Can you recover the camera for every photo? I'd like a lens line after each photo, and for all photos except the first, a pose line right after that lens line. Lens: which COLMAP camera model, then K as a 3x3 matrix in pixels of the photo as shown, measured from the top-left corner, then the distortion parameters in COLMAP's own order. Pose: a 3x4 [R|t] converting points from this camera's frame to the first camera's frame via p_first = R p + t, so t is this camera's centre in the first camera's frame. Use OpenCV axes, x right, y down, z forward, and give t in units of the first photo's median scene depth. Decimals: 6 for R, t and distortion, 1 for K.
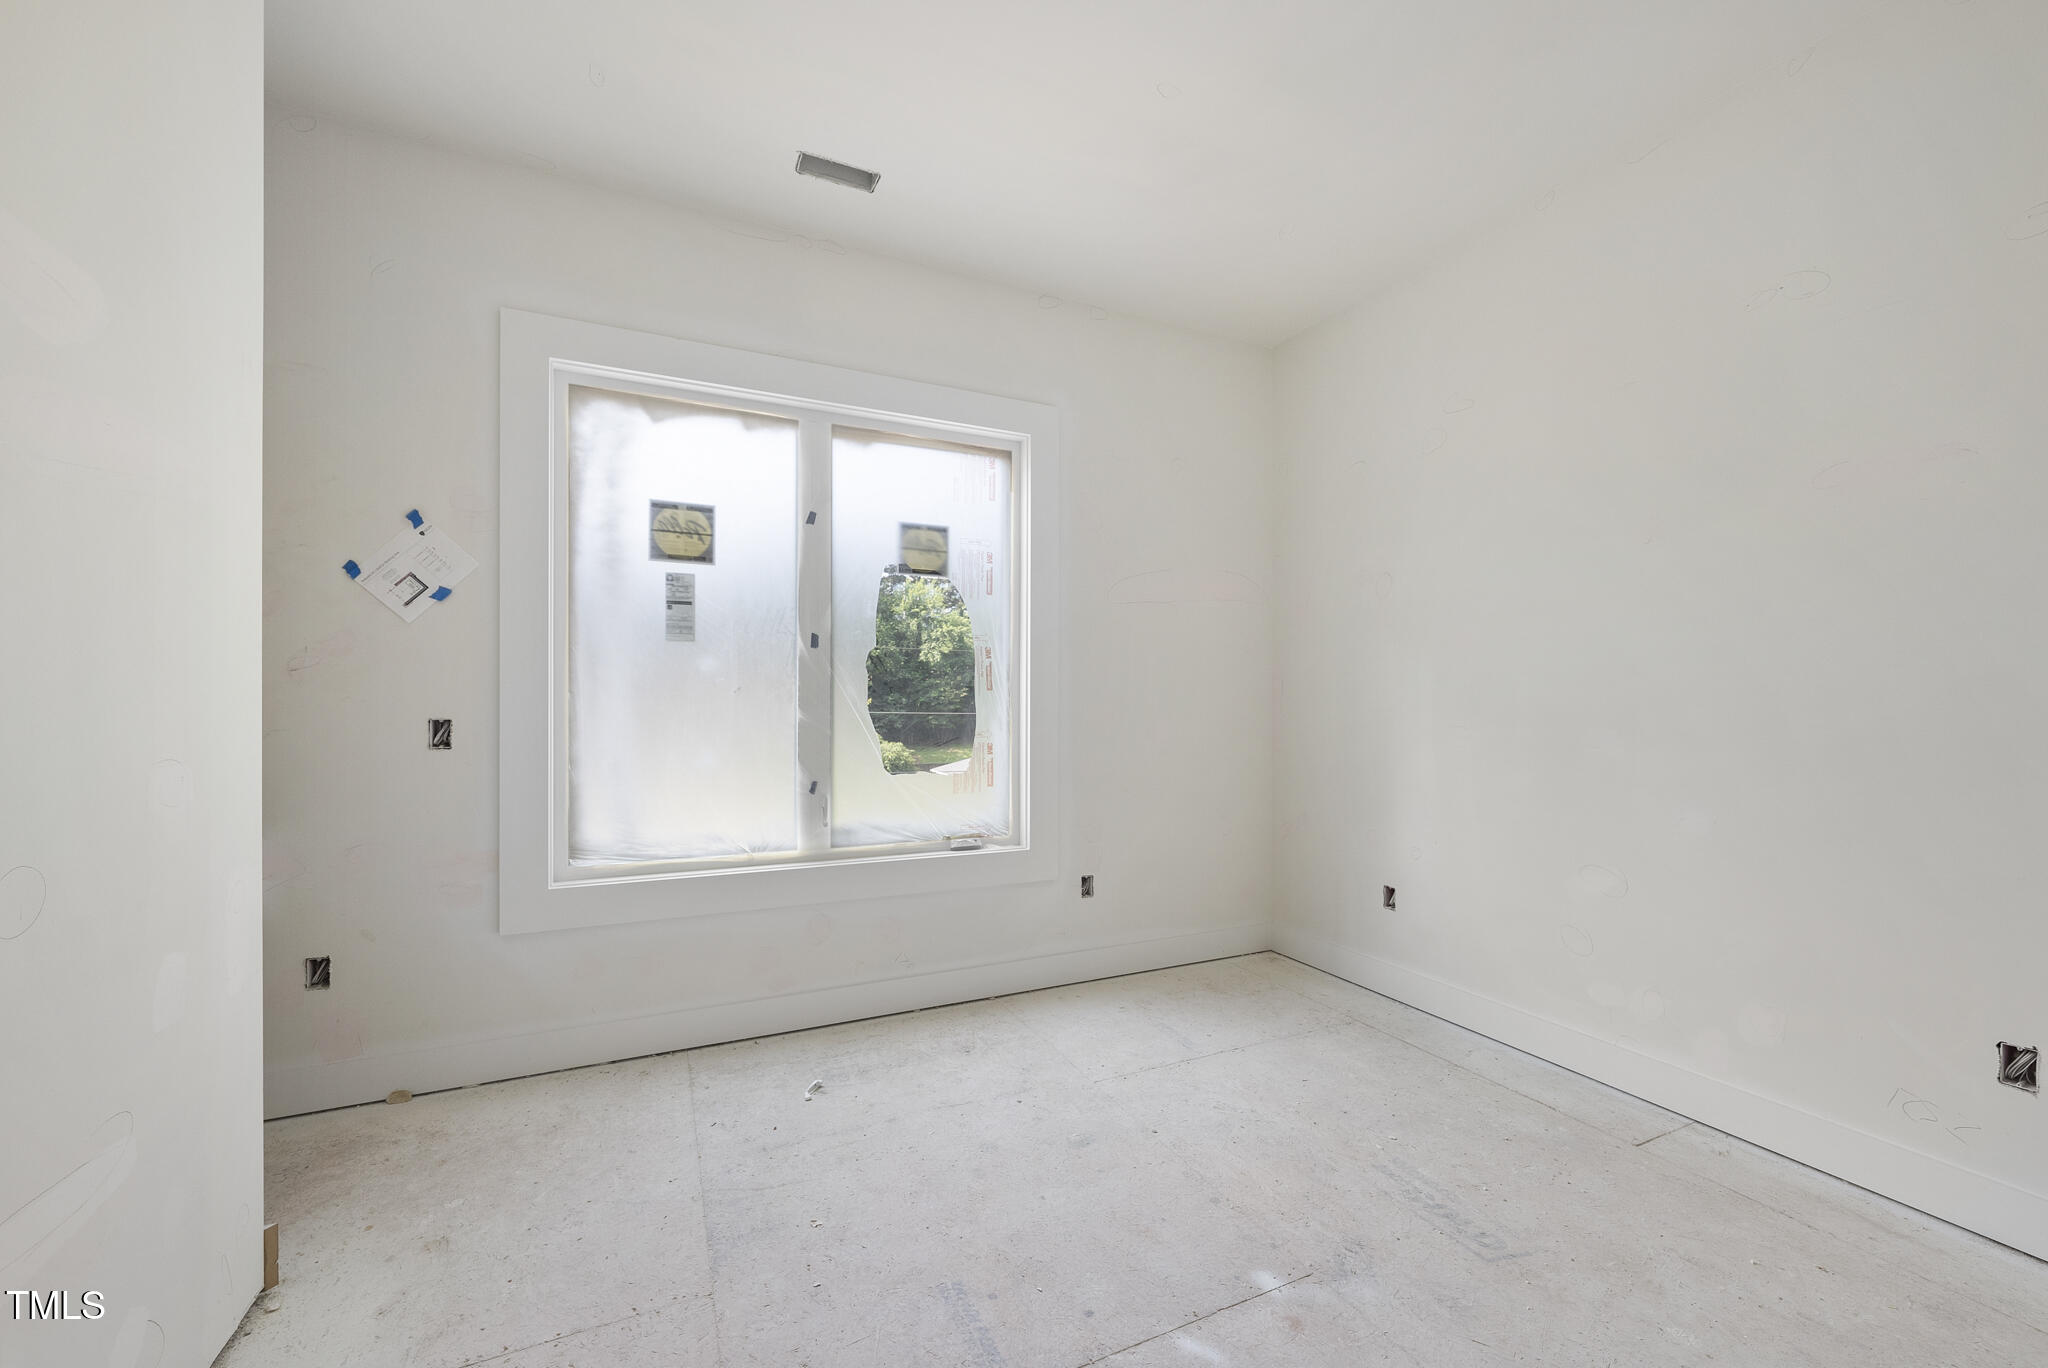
lens RADIAL K [[810.7, 0, 1038.3], [0, 810.7, 701.8], [0, 0, 1]] dist [0.002000, -0.000197]
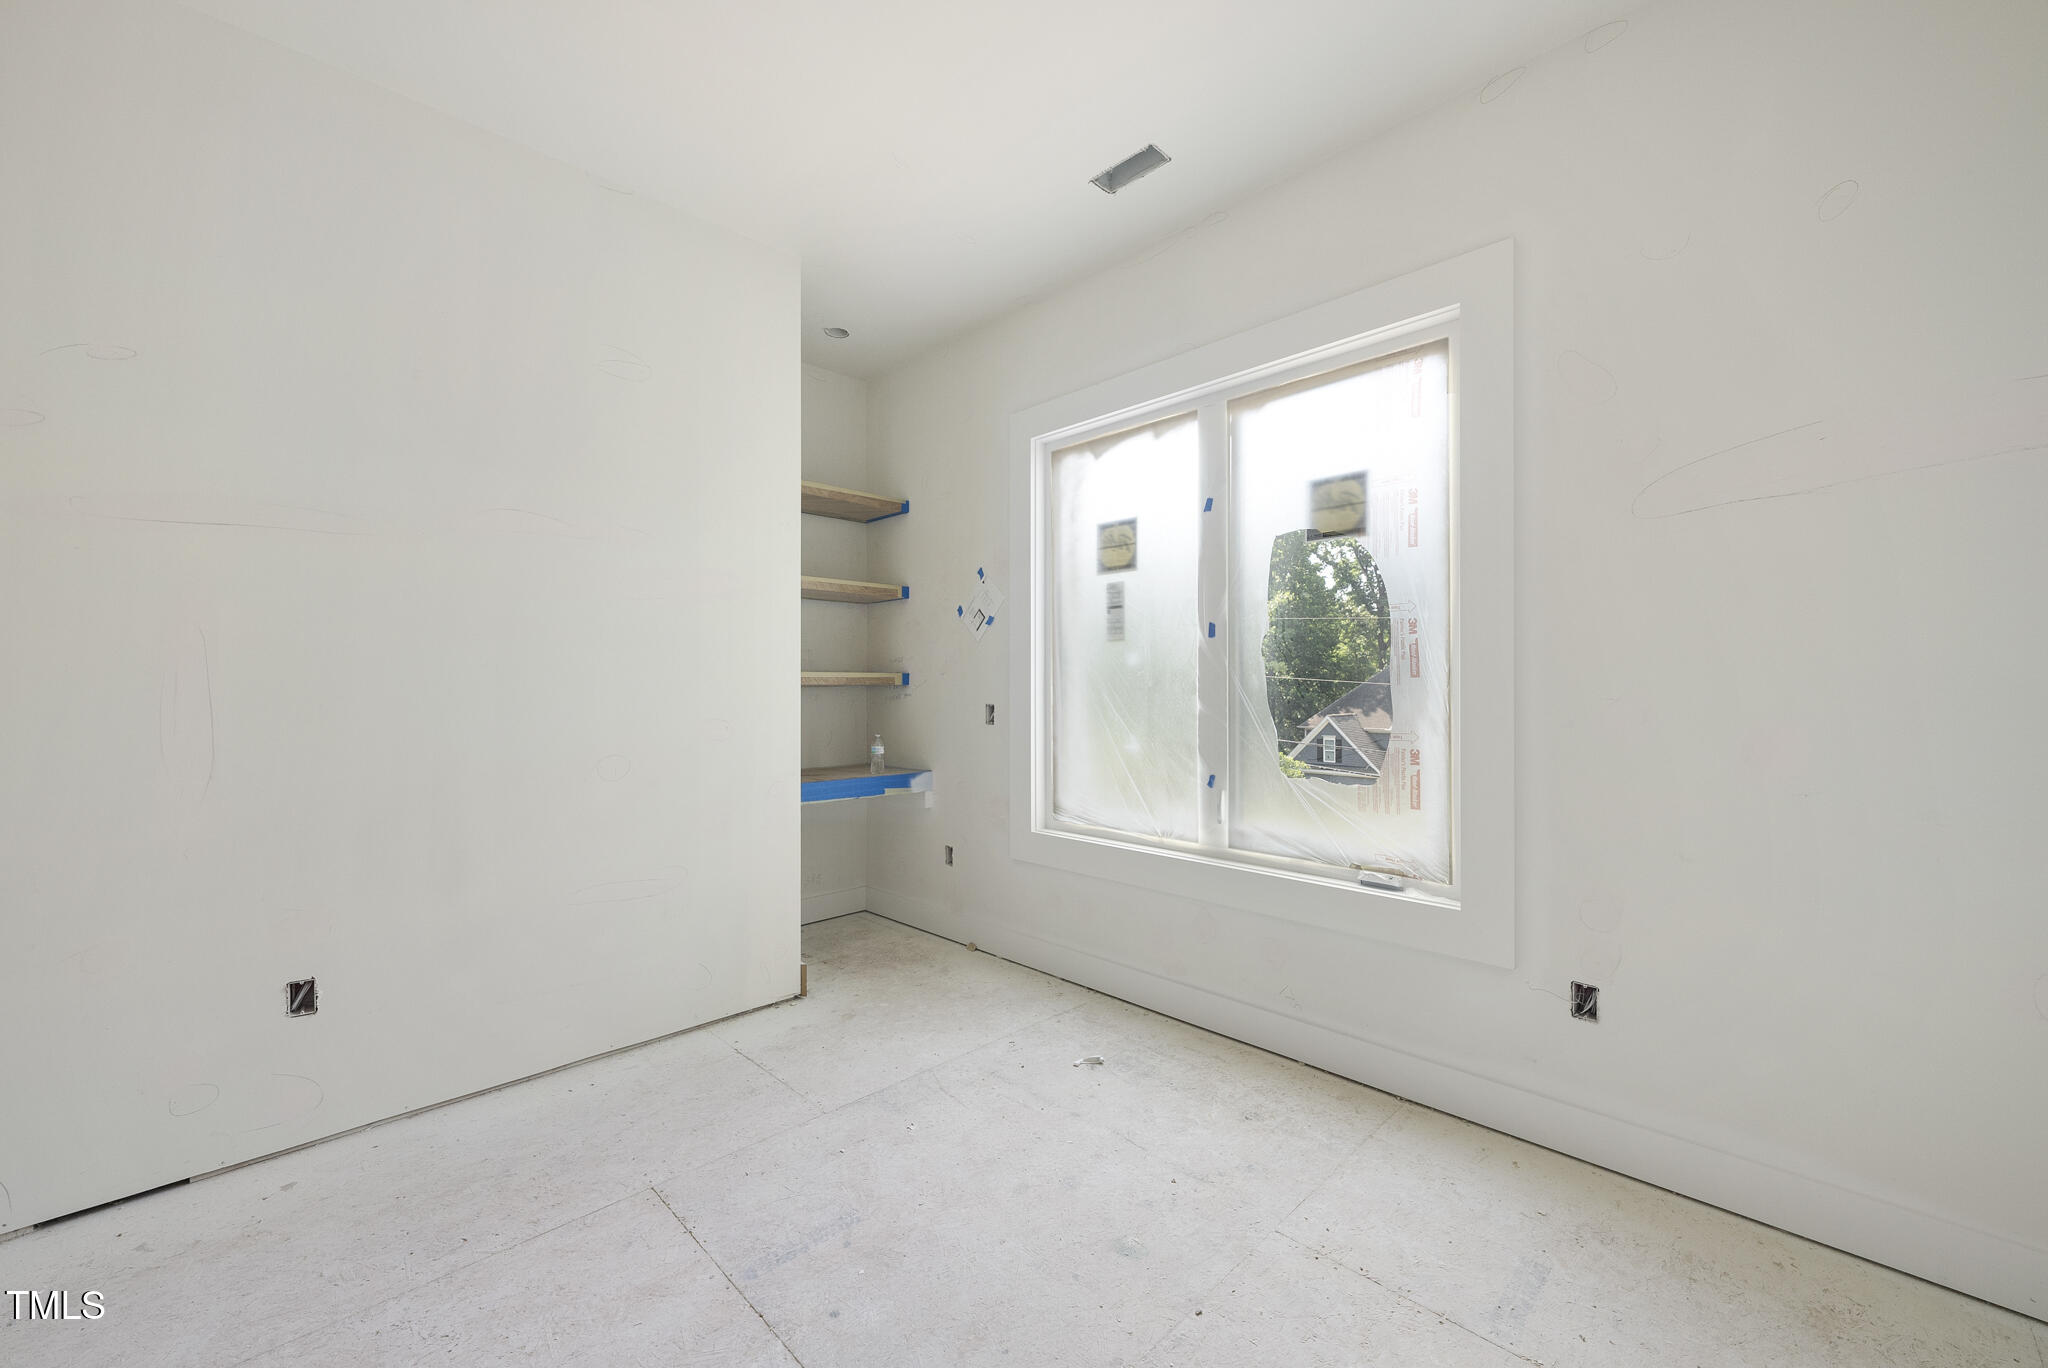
lens RADIAL K [[810.7, 0, 1033.7], [0, 810.7, 687.5], [0, 0, 1]] dist [0.002000, -0.000197]
pose [[0.320786, -0.006313, -0.947130, 0.583835], [-0.001276, 0.999974, -0.007097, 0.000582], [0.947151, 0.003485, 0.320770, 0.494416]]
